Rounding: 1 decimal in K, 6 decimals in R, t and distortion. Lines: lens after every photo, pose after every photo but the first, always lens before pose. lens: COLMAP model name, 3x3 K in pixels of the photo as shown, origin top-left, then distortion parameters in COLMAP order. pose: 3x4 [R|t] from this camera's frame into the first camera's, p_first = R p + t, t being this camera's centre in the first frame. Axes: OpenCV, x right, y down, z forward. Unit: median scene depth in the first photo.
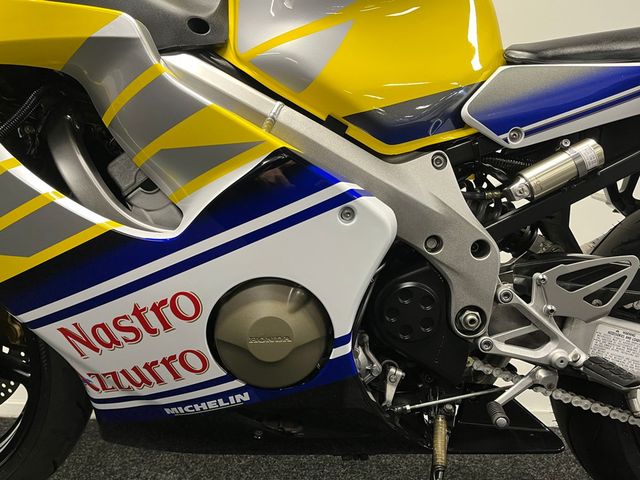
lens RADIAL K [[516.1, 0, 320.0], [0, 516.1, 240.0], [0, 0, 1]] dist [0.029974, -0.000852]
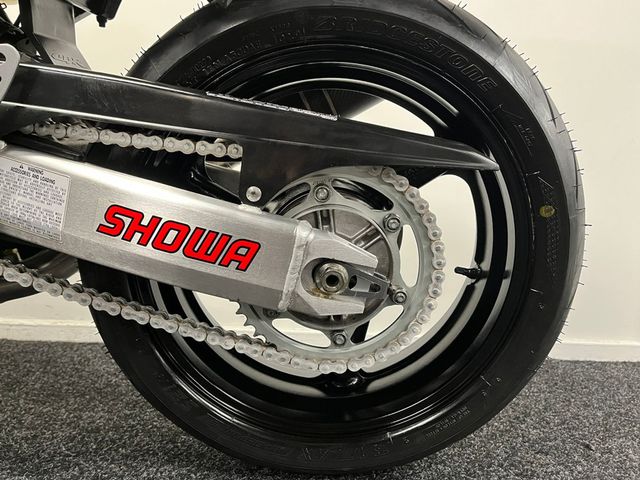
lens RADIAL K [[488.2, 0, 320.0], [0, 488.2, 240.0], [0, 0, 1]] dist [0.048023, -0.002387]
pose [[0.999732, 0.017053, -0.015668, 1.104308], [-0.015903, 0.997362, 0.070828, 0.247571], [0.016834, -0.070560, 0.997366, 0.401403]]
